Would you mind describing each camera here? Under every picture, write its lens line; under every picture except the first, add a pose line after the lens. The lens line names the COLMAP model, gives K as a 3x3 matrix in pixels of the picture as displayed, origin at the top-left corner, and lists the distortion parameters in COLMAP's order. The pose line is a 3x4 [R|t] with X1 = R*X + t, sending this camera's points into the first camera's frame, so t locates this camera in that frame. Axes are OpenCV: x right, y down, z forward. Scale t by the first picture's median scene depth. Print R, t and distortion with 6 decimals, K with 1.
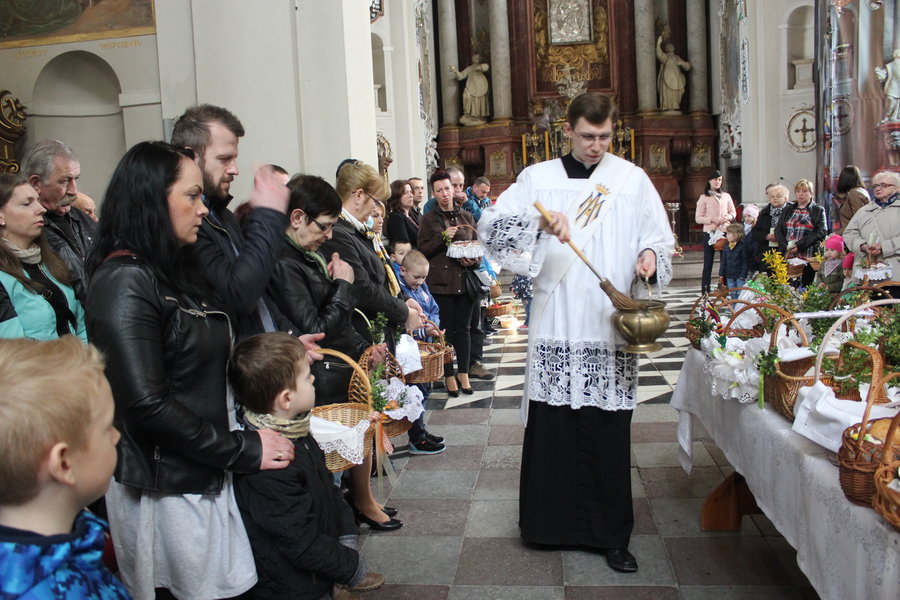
lens RADIAL K [[750.1, 0, 445.2], [0, 750.1, 299.2], [0, 0, 1]] dist [-0.158658, 0.134755]
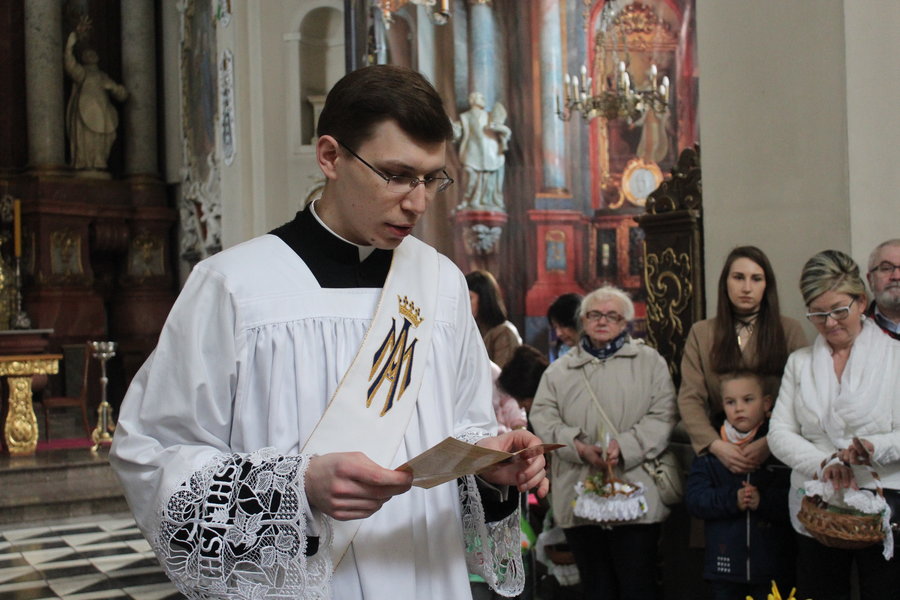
lens RADIAL K [[1278.8, 0, 447.8], [0, 1278.8, 301.7], [0, 0, 1]] dist [-0.019478, 0.000000]
pose [[0.837029, 0.031312, 0.546262, 0.021354], [0.055202, 0.988435, -0.141243, -0.017752], [-0.544367, 0.148380, 0.825620, 0.119096]]
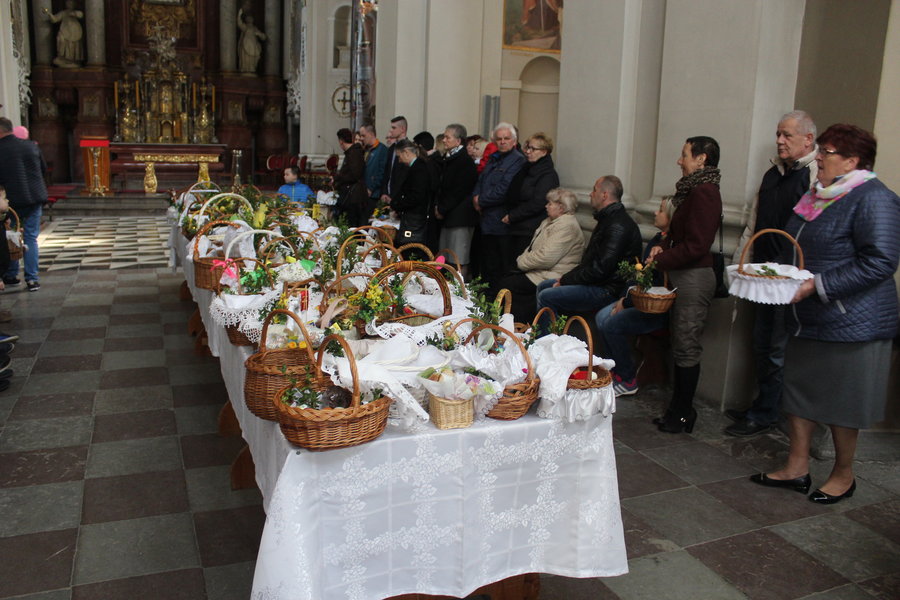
lens RADIAL K [[750.1, 0, 451.2], [0, 750.1, 299.6], [0, 0, 1]] dist [-0.158658, 0.134755]
pose [[0.865983, -0.018413, 0.499734, -0.009863], [-0.016759, 0.997692, 0.065802, 0.033018], [-0.499792, -0.065358, 0.863676, -0.270754]]
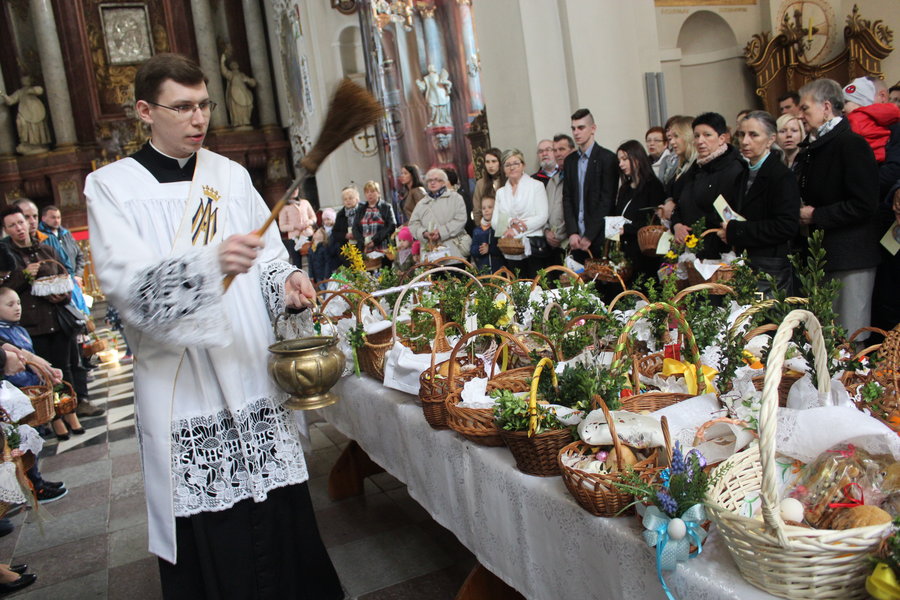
lens RADIAL K [[750.1, 0, 450.1], [0, 750.1, 299.0], [0, 0, 1]] dist [-0.158658, 0.134755]
pose [[0.848032, -0.144636, 0.509825, -0.006629], [0.154911, 0.987672, 0.022526, 0.003831], [-0.506798, 0.059875, 0.859983, -0.020943]]
